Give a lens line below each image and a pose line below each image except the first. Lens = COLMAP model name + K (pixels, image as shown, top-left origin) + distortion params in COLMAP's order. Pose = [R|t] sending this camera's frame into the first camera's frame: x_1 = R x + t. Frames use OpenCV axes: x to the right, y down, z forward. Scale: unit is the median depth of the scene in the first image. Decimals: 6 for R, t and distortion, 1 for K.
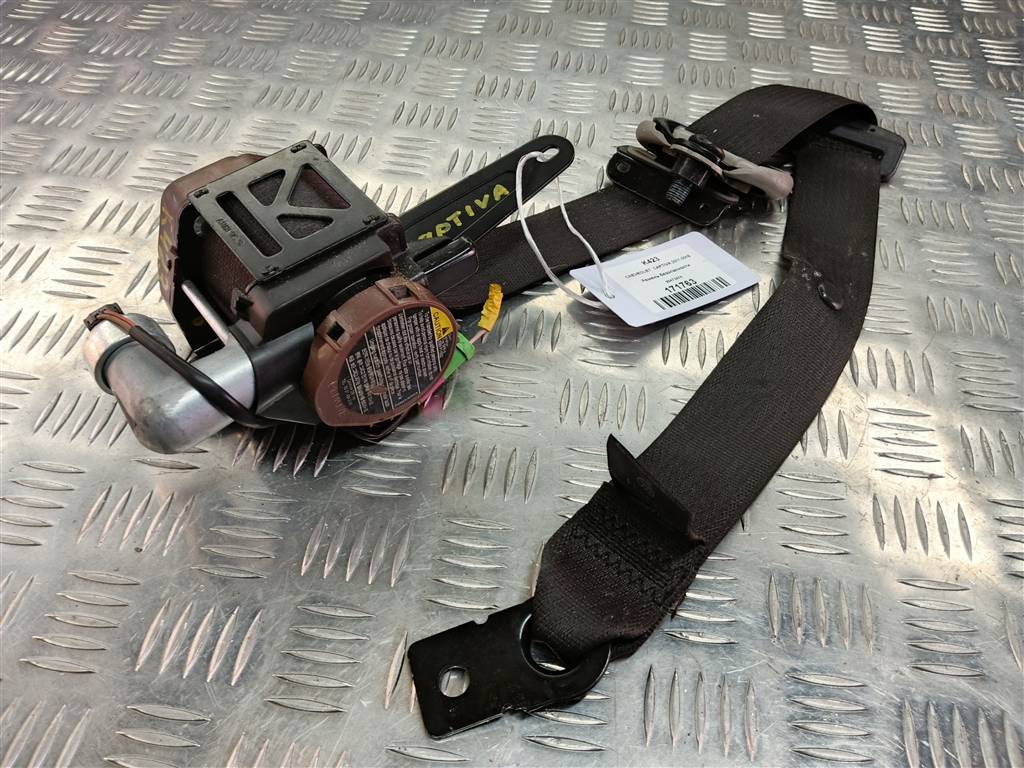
lens RADIAL K [[798.1, 0, 512.0], [0, 798.1, 384.0], [0, 0, 1]] dist [-0.003213, -0.001438]
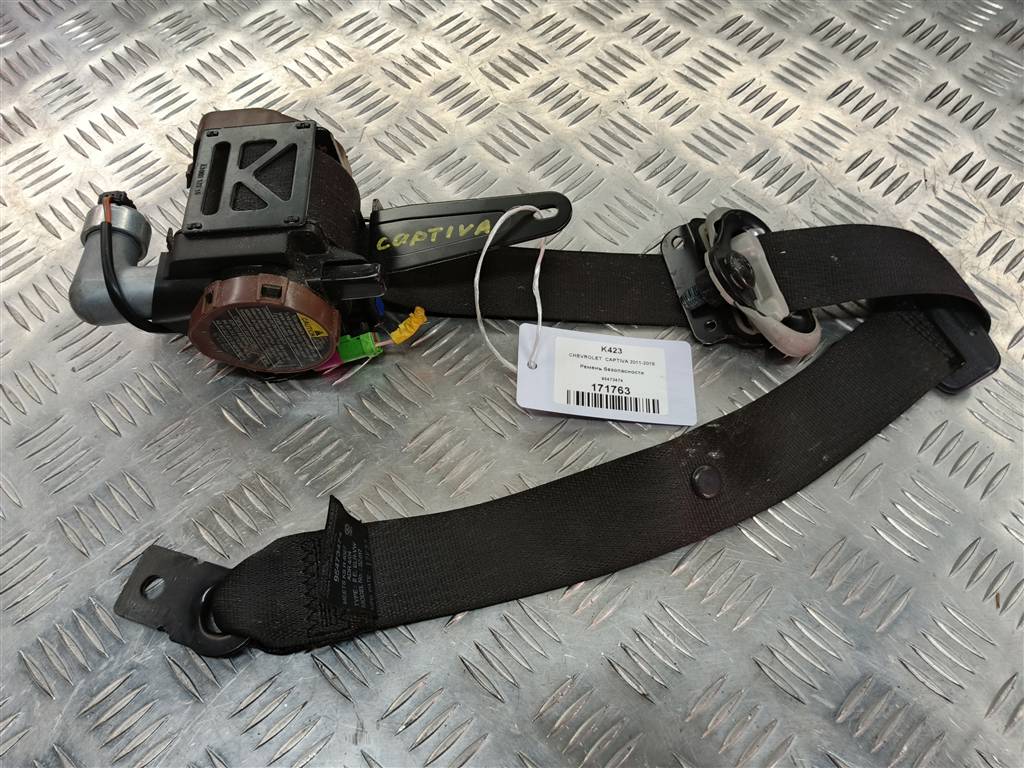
lens RADIAL K [[798.1, 0, 512.0], [0, 798.1, 384.0], [0, 0, 1]] dist [-0.003213, -0.001438]
pose [[0.809382, 0.492758, -0.319517, 0.448106], [-0.434569, 0.868476, 0.238536, -0.328063], [0.395033, -0.054214, 0.917066, 0.051084]]
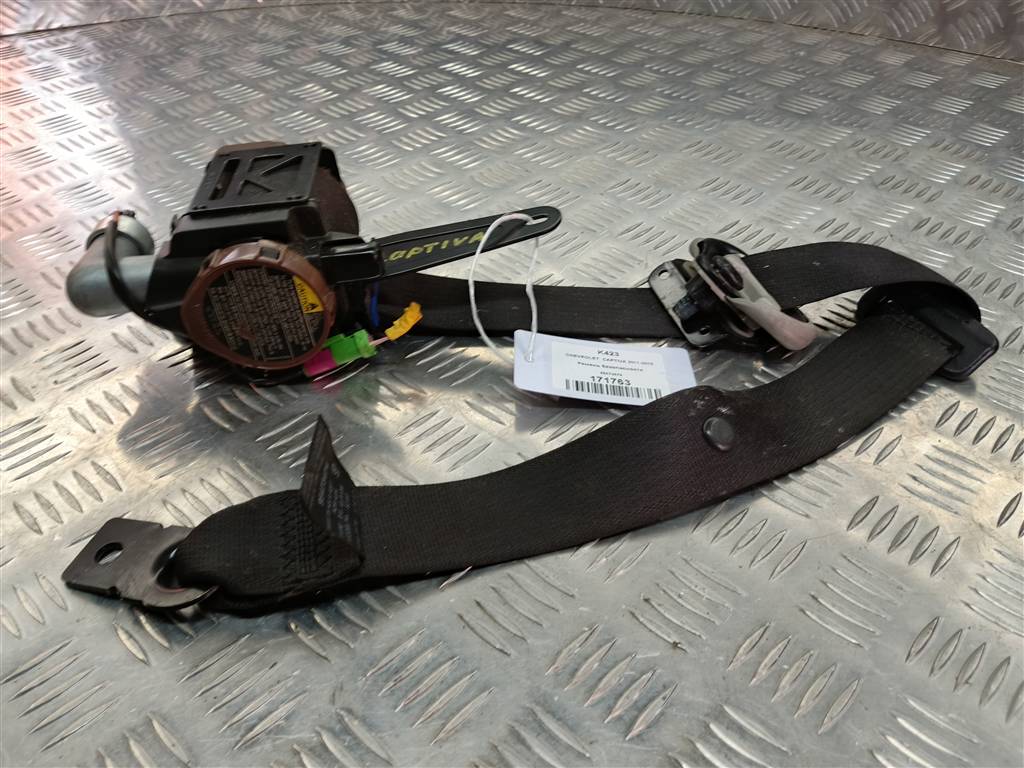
lens RADIAL K [[798.1, 0, 512.0], [0, 798.1, 384.0], [0, 0, 1]] dist [-0.003213, -0.001438]
pose [[0.825989, 0.335682, -0.452835, 0.580074], [-0.412534, 0.907440, -0.079801, 0.006162], [0.384133, 0.252725, 0.888016, 0.109384]]
